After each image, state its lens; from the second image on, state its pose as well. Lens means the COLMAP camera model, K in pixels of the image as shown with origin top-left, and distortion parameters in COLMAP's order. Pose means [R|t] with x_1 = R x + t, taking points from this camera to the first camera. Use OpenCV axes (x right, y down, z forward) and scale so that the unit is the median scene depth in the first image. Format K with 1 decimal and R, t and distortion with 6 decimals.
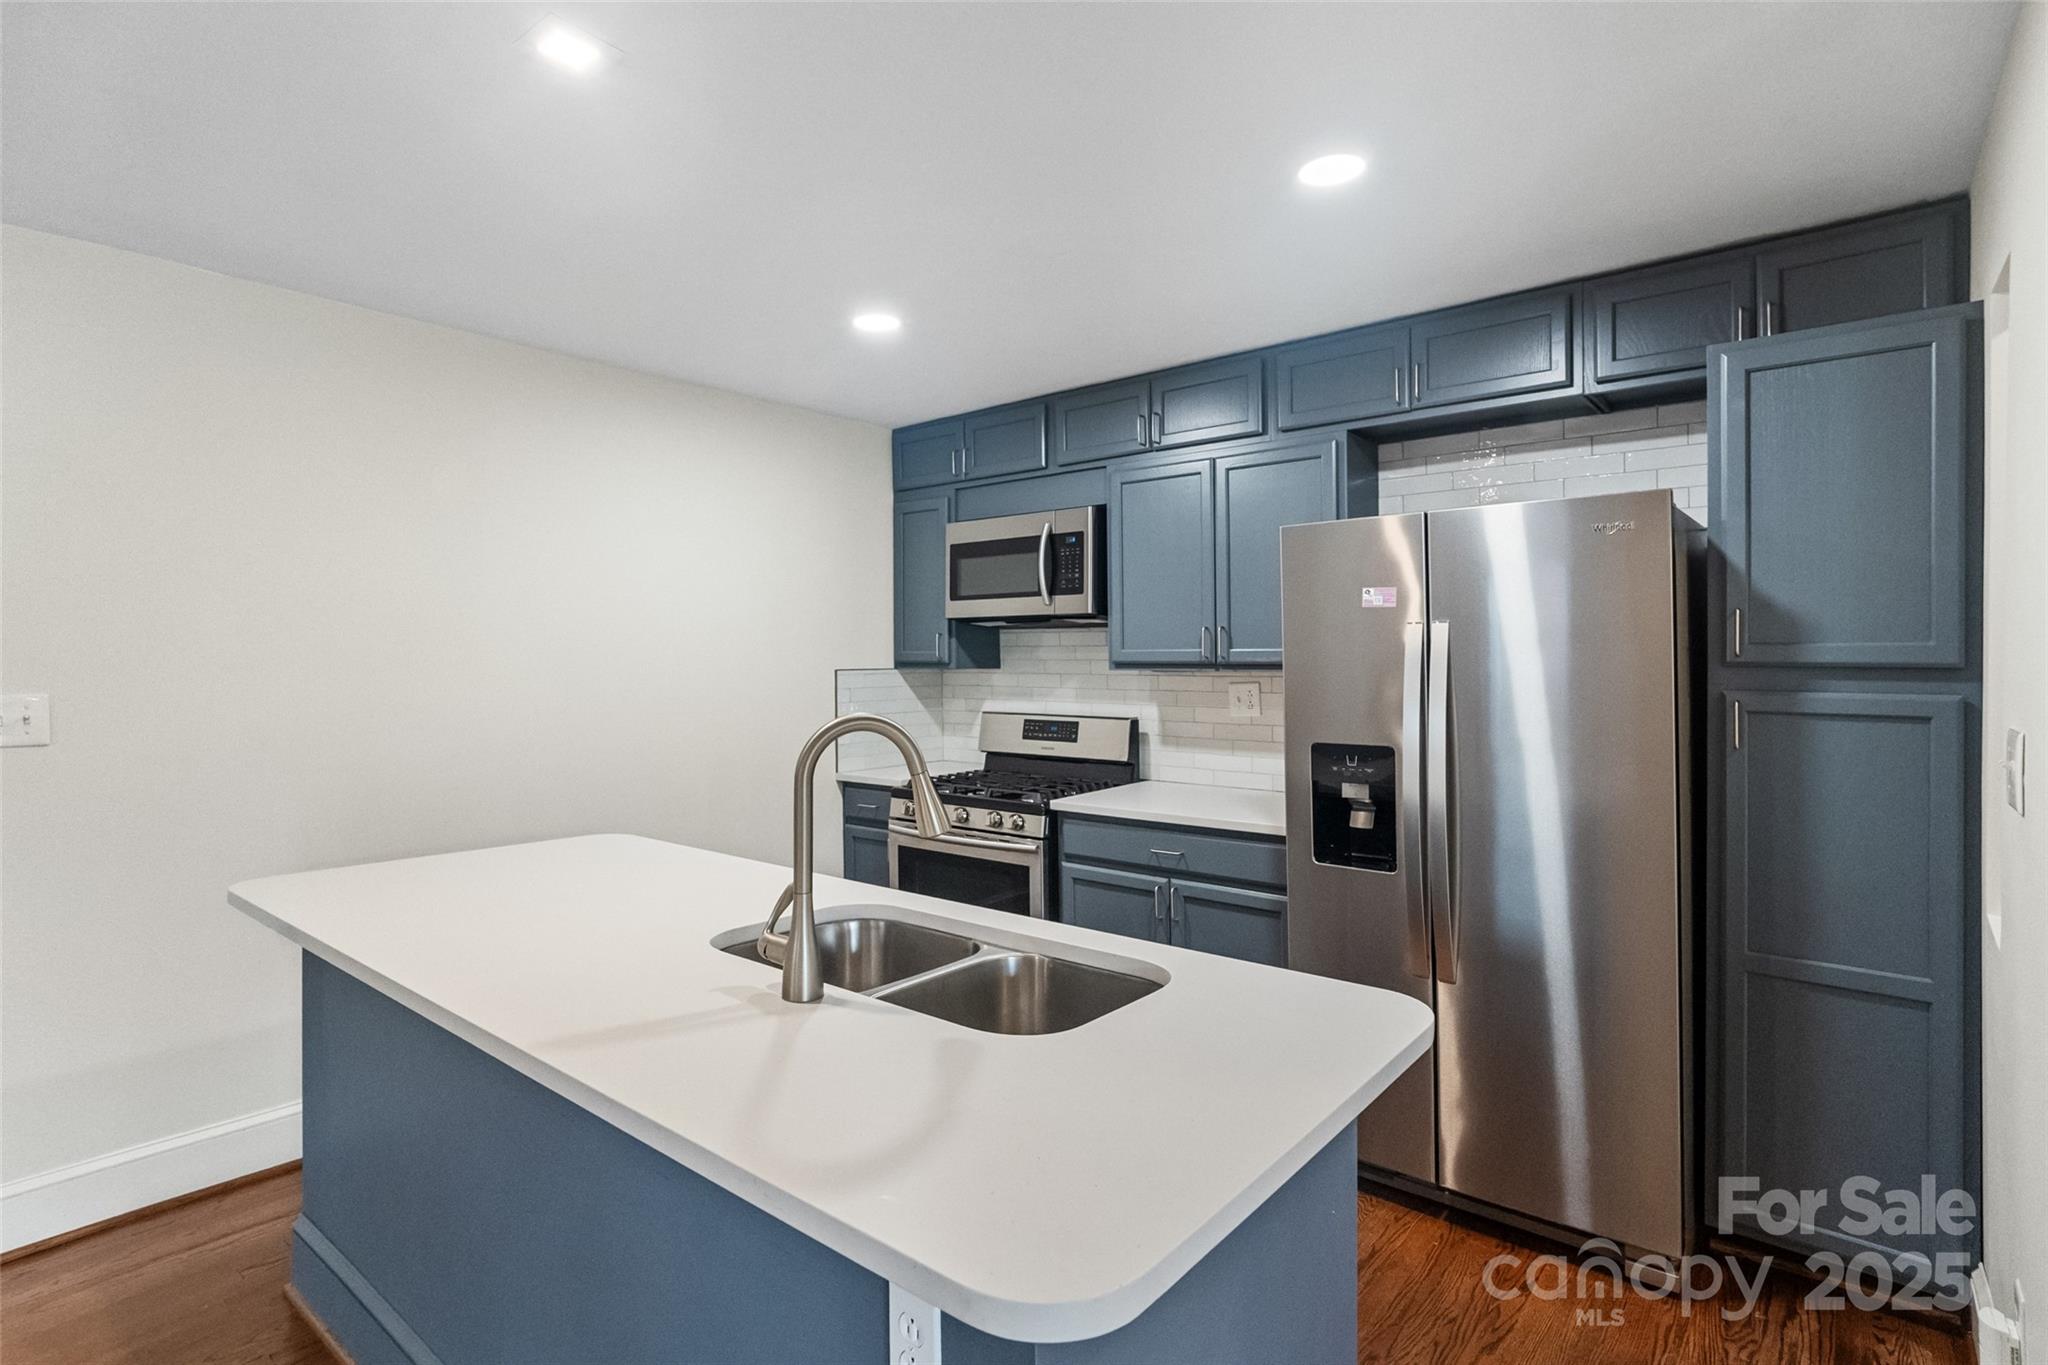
lens RADIAL K [[983.5, 0, 1020.5], [0, 983.5, 598.4], [0, 0, 1]] dist [-0.014148, -0.000968]
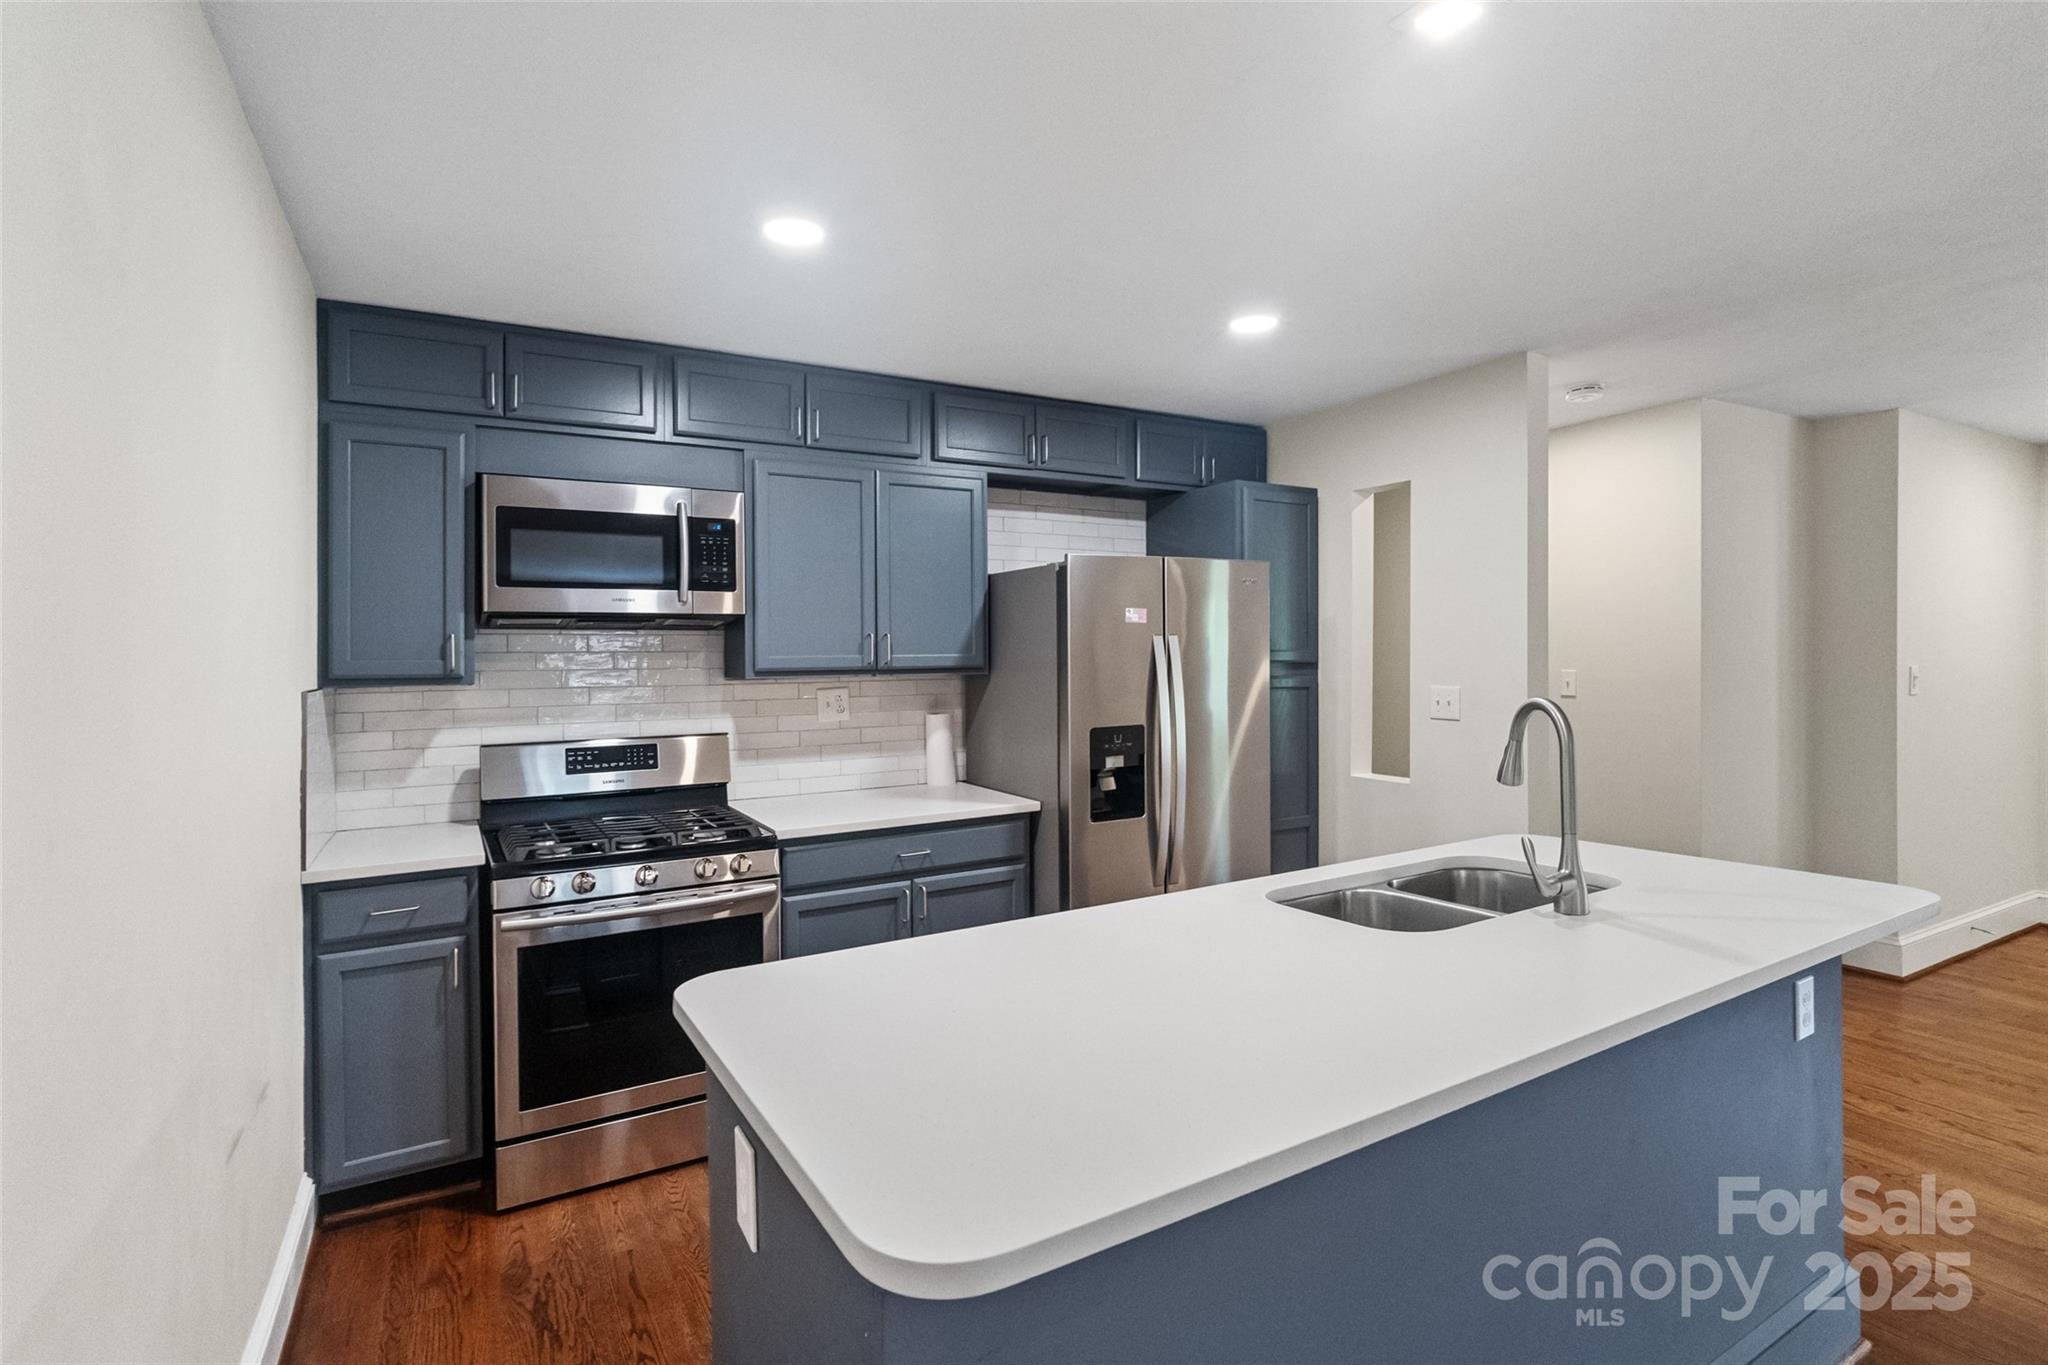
lens RADIAL K [[922.0, 0, 939.4], [0, 922.0, 626.8], [0, 0, 1]] dist [-0.008503, 0.000708]
pose [[0.394847, 0.030520, 0.918240, -0.693258], [-0.039443, 0.999090, -0.016247, 0.036661], [-0.917900, -0.029803, 0.395691, 0.581482]]
